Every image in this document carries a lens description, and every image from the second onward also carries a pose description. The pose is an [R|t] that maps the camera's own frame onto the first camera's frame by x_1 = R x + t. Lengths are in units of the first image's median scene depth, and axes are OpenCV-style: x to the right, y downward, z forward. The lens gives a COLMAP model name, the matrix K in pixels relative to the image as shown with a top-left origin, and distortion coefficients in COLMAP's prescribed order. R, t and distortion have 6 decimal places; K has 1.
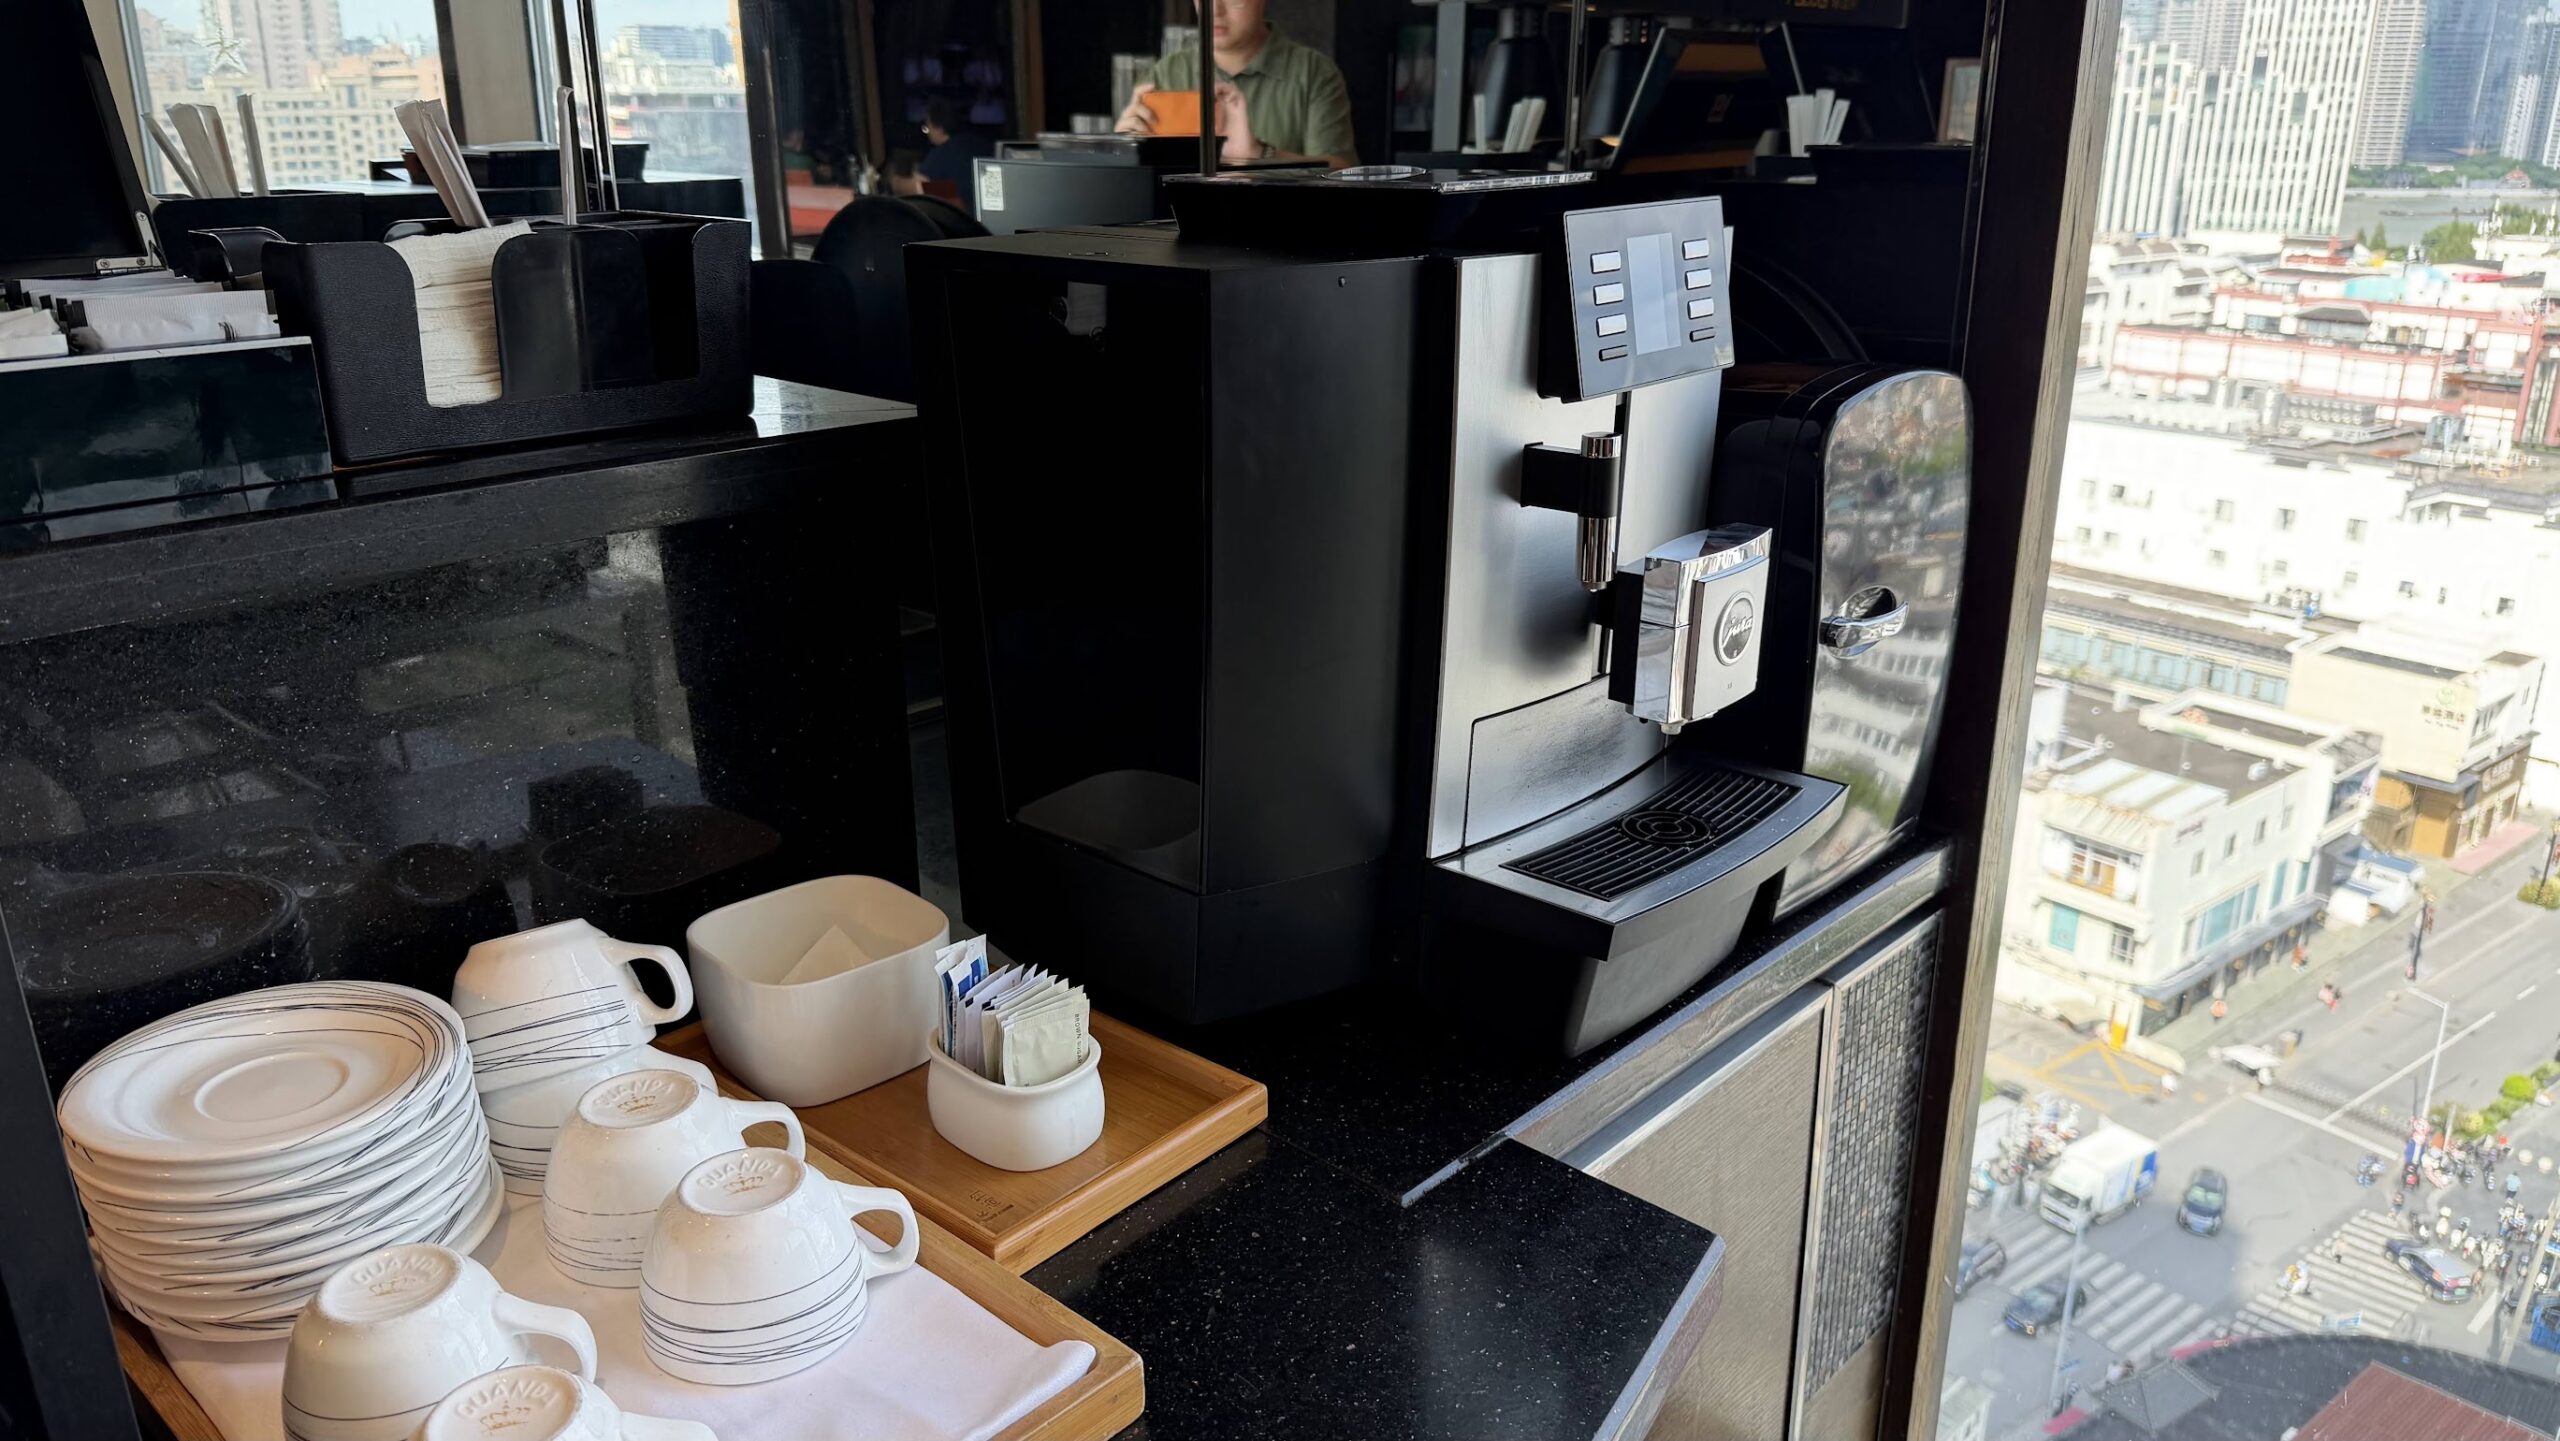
lens RADIAL K [[1845.3, 0, 1280.0], [0, 1845.3, 720.5], [0, 0, 1]] dist [0.007002, -0.032530]
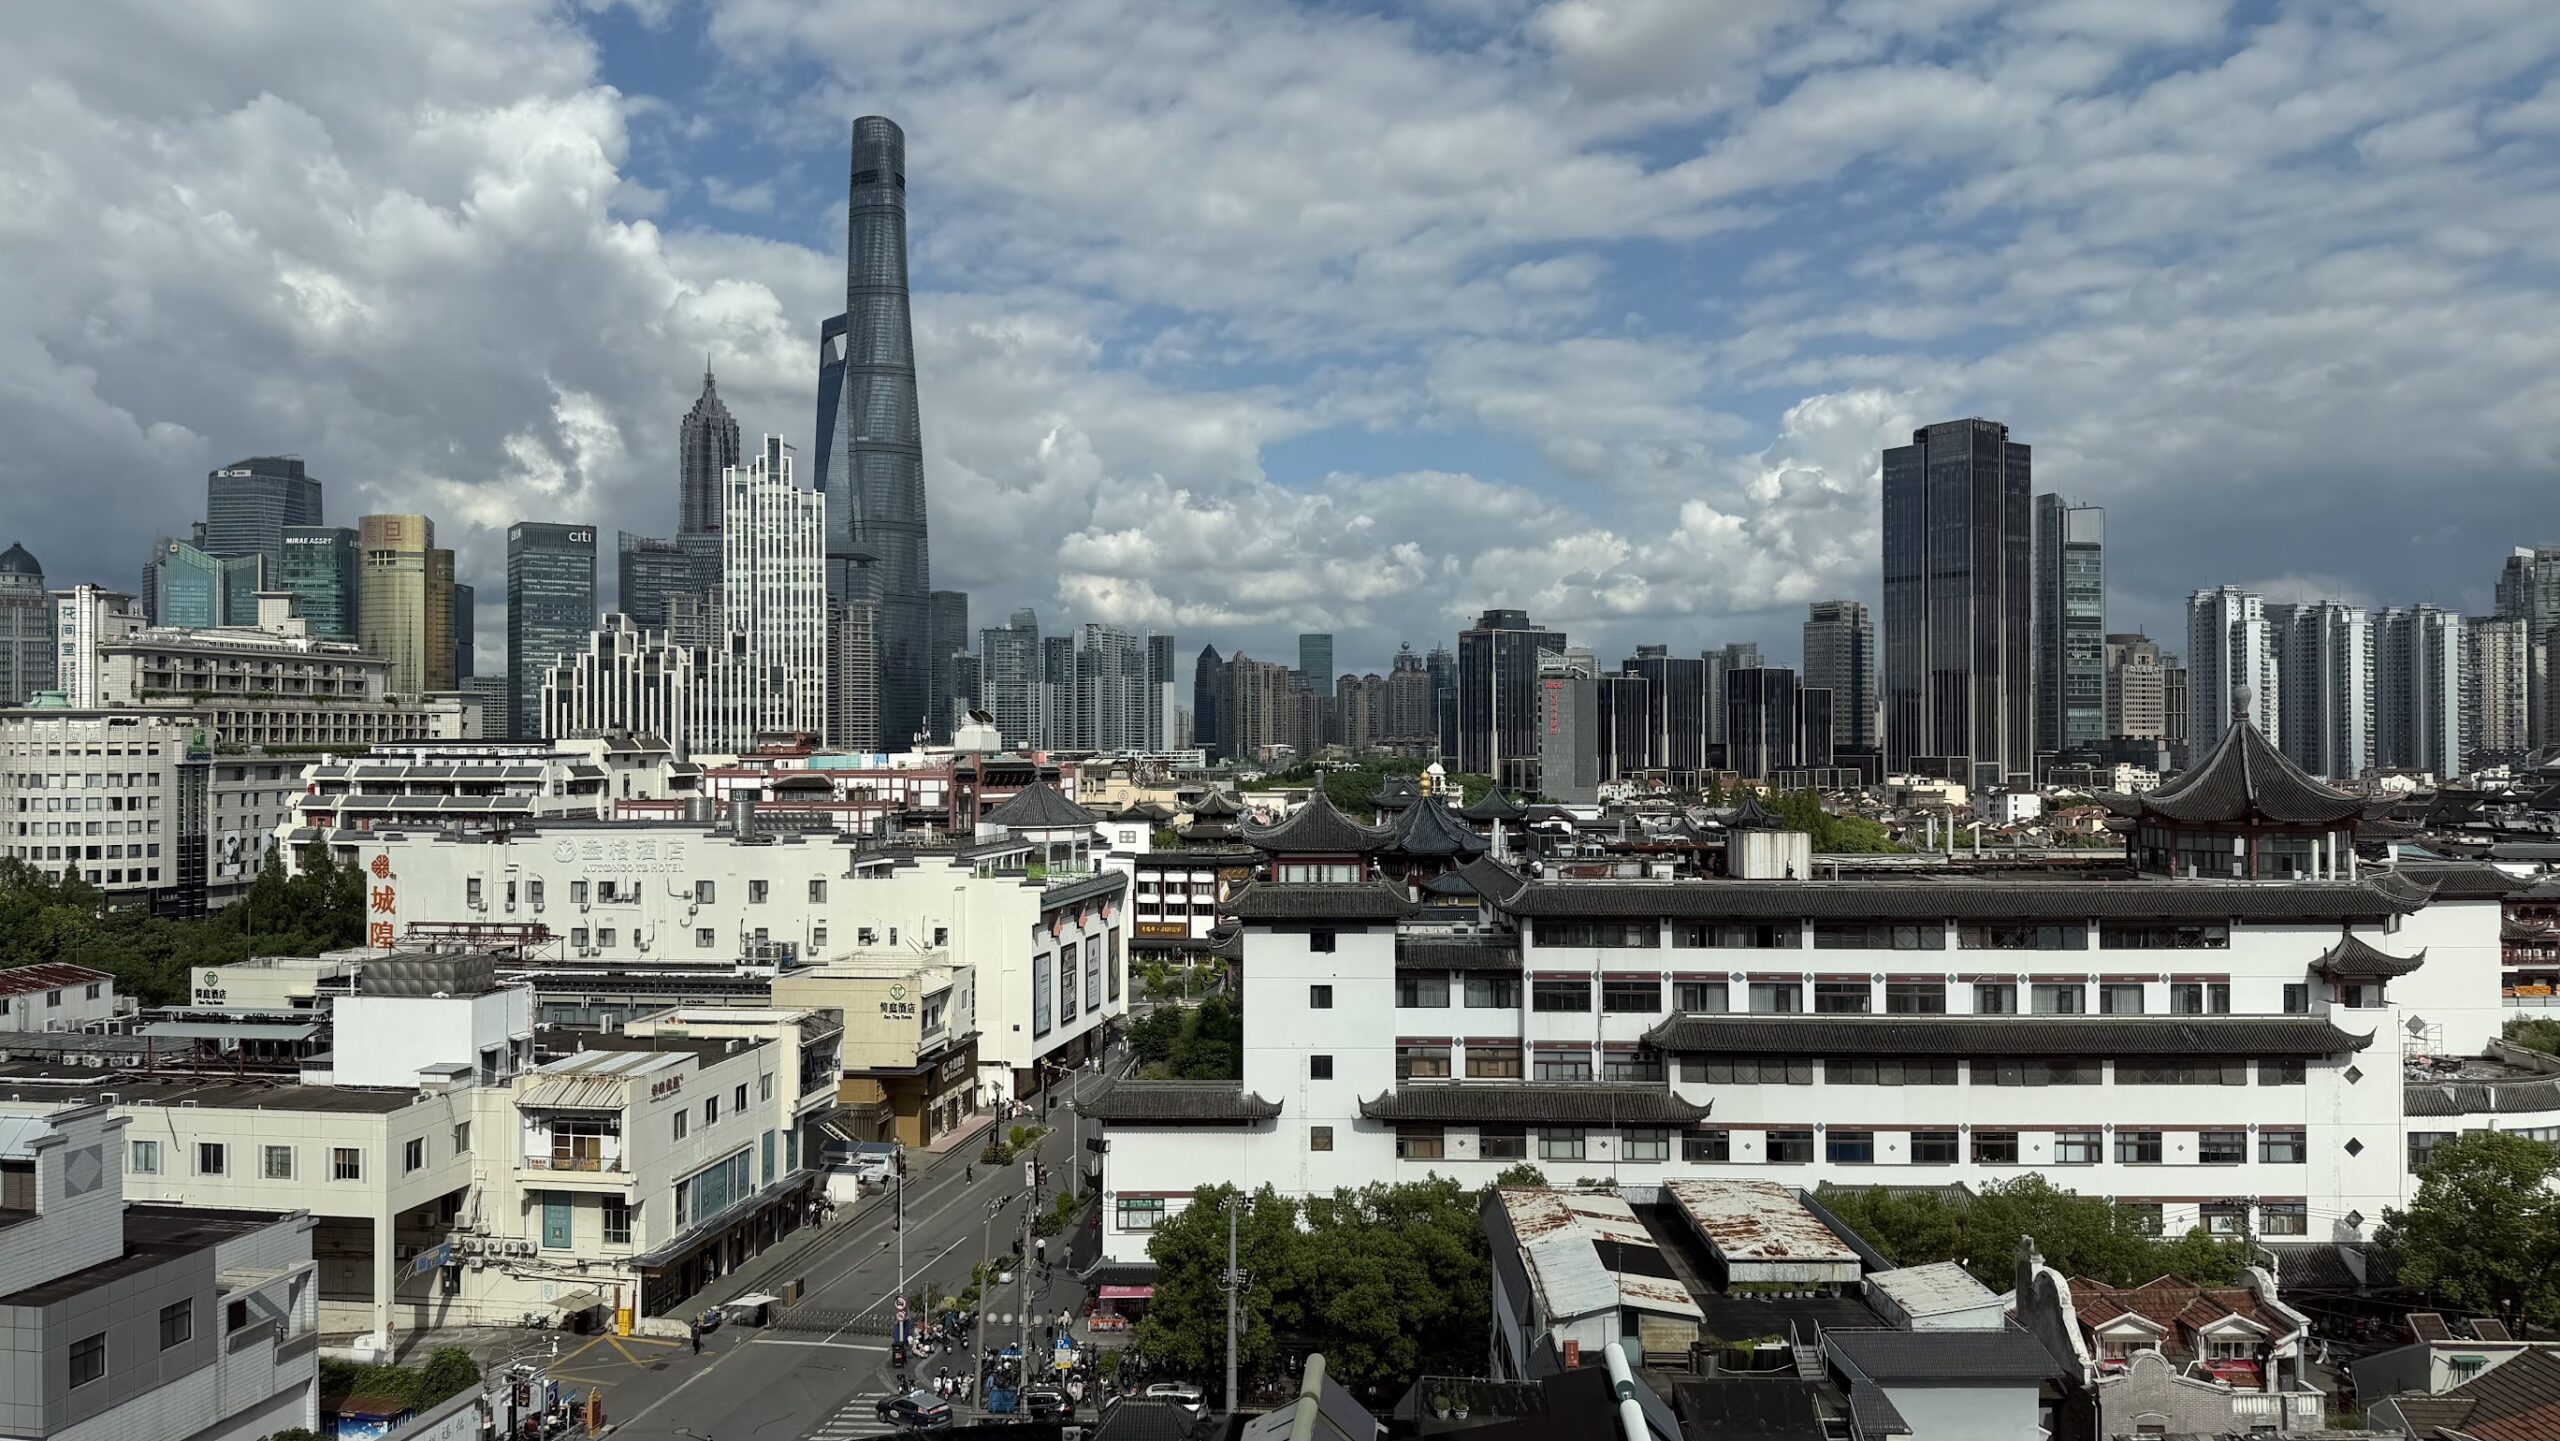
lens RADIAL K [[1769.3, 0, 1280.0], [0, 1769.3, 720.5], [0, 0, 1]] dist [0.238977, -0.485679]
pose [[0.737157, 0.011586, 0.675622, 0.046236], [0.212091, 0.945358, -0.247619, 0.141735], [-0.641574, 0.325828, 0.694420, 0.011581]]
